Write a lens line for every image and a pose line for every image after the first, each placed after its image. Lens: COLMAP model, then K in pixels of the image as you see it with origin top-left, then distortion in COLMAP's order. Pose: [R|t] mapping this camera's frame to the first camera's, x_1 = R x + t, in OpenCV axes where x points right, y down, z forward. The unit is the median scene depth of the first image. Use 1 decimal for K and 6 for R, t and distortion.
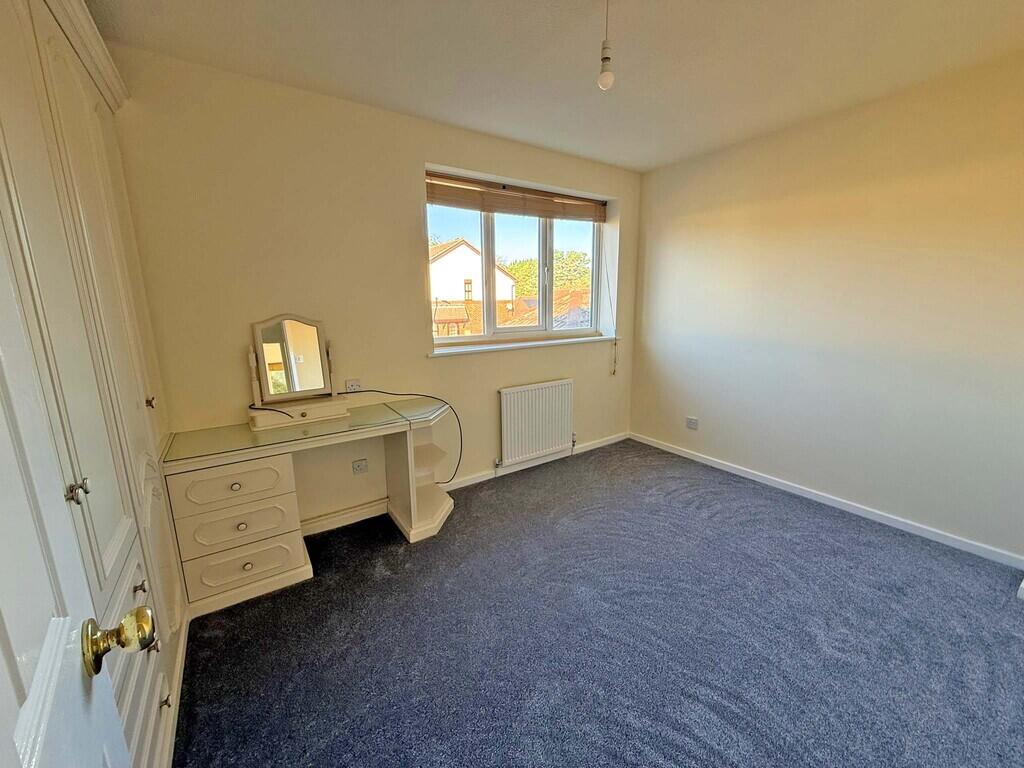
lens RADIAL K [[406.5, 0, 511.3], [0, 406.5, 383.1], [0, 0, 1]] dist [-0.002334, -0.000281]
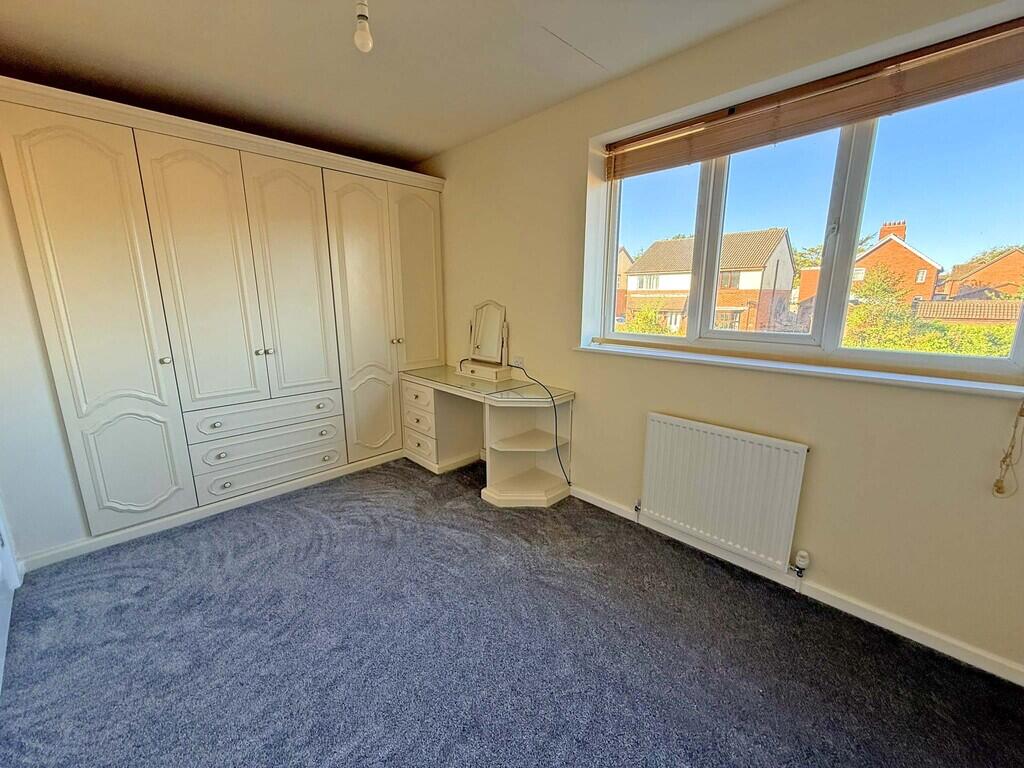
lens RADIAL K [[406.5, 0, 511.6], [0, 406.5, 380.8], [0, 0, 1]] dist [-0.002334, -0.000281]
pose [[0.168221, 0.209160, -0.963304, 0.606537], [-0.194565, 0.965050, 0.175563, -0.114107], [0.966357, 0.157892, 0.203037, 0.583435]]
